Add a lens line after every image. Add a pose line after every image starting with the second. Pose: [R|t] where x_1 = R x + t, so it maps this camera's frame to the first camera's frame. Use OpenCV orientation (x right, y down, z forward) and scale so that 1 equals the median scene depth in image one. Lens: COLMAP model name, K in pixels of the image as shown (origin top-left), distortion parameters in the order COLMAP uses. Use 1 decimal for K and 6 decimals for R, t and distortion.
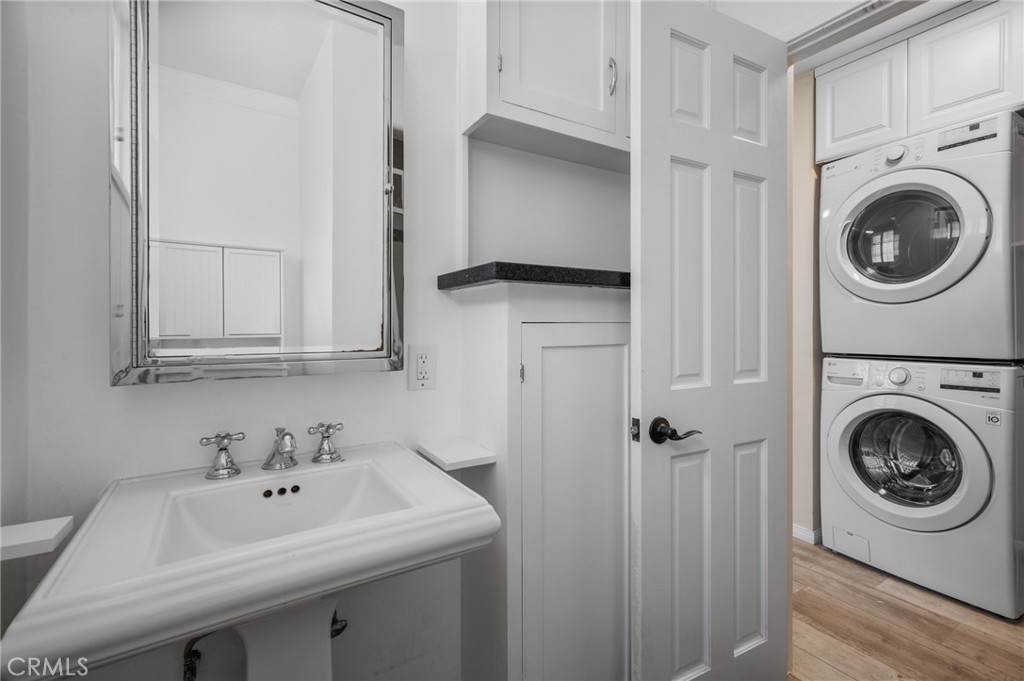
lens RADIAL K [[448.7, 0, 511.2], [0, 448.7, 332.3], [0, 0, 1]] dist [0.003316, -0.000295]
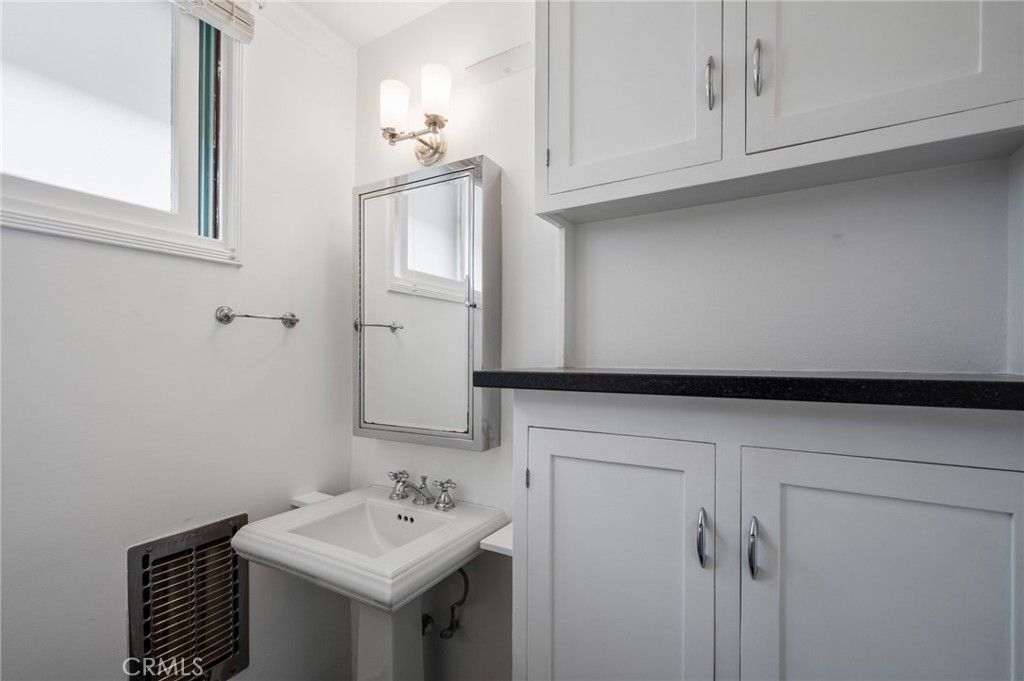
lens RADIAL K [[458.2, 0, 512.6], [0, 458.2, 350.3], [0, 0, 1]] dist [0.003347, -0.001330]
pose [[0.464960, -0.005732, -0.885313, 0.945591], [-0.003882, 0.999956, -0.008513, -0.189071], [0.885323, 0.007395, 0.464918, 0.529345]]
